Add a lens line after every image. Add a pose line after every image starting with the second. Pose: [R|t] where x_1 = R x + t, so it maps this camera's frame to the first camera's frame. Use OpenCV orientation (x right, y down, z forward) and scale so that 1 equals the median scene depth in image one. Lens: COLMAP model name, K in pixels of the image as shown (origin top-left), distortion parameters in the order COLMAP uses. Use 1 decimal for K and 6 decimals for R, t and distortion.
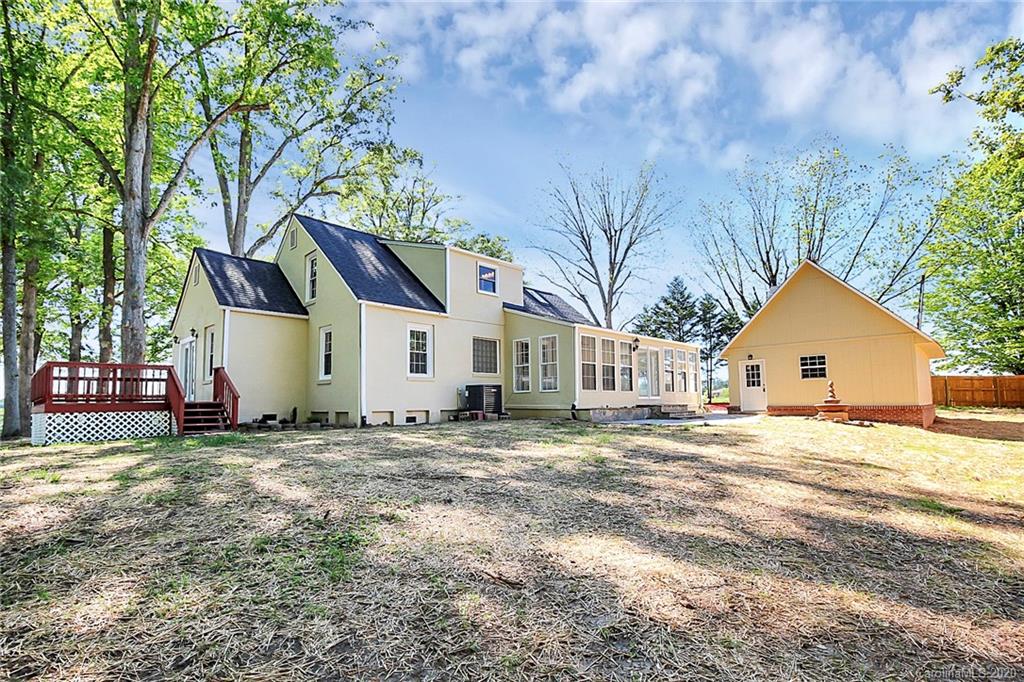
lens RADIAL K [[498.3, 0, 512.4], [0, 498.3, 352.3], [0, 0, 1]] dist [0.001033, -0.012361]
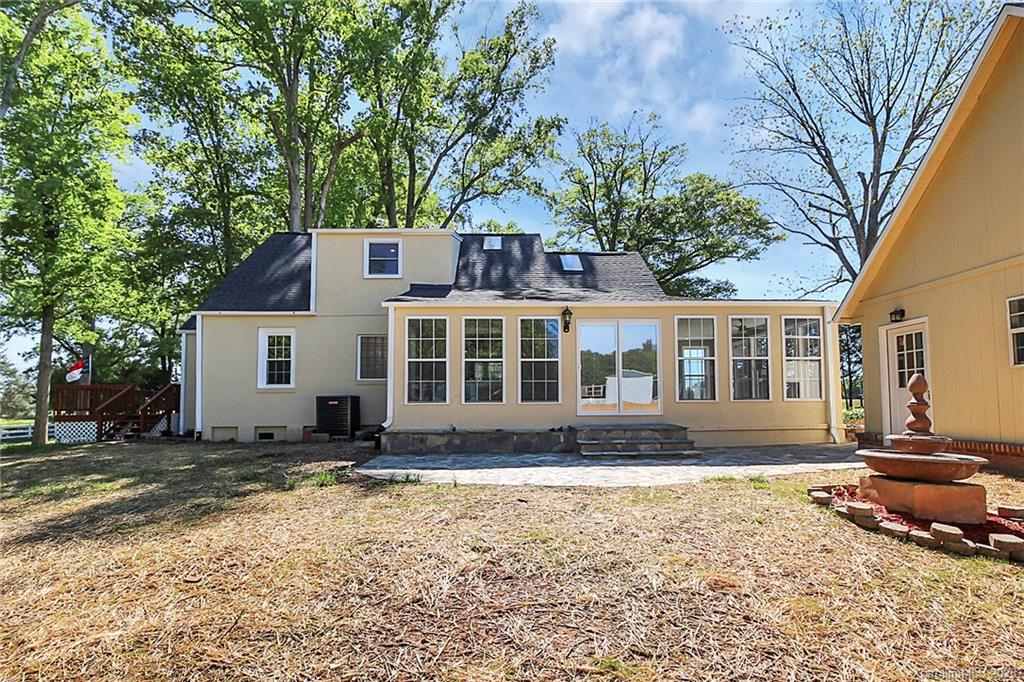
lens RADIAL K [[485.3, 0, 510.8], [0, 485.3, 366.1], [0, 0, 1]] dist [0.000594, -0.011094]
pose [[0.719345, -0.045761, -0.693144, 0.615841], [0.072657, 0.997311, 0.009562, 0.028545], [0.690843, -0.057240, 0.720736, 0.583206]]
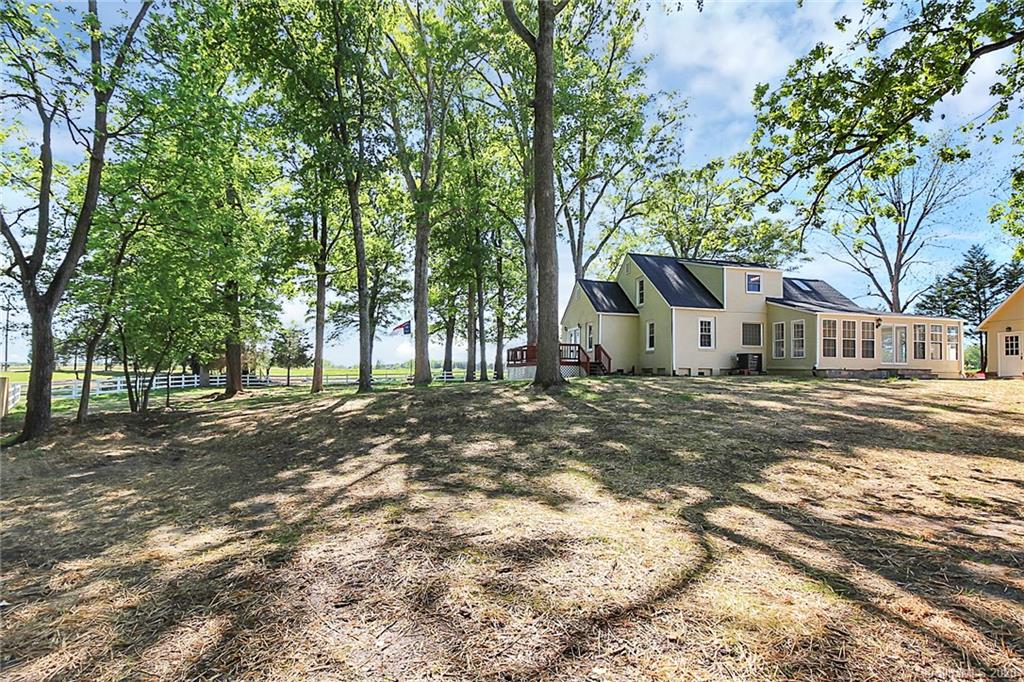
lens RADIAL K [[485.3, 0, 510.8], [0, 485.3, 366.1], [0, 0, 1]] dist [0.000594, -0.011094]
pose [[0.847570, 0.014578, -0.530484, 0.108594], [0.033726, 0.996122, 0.081259, -0.040725], [0.529611, -0.086764, 0.843791, -0.642977]]
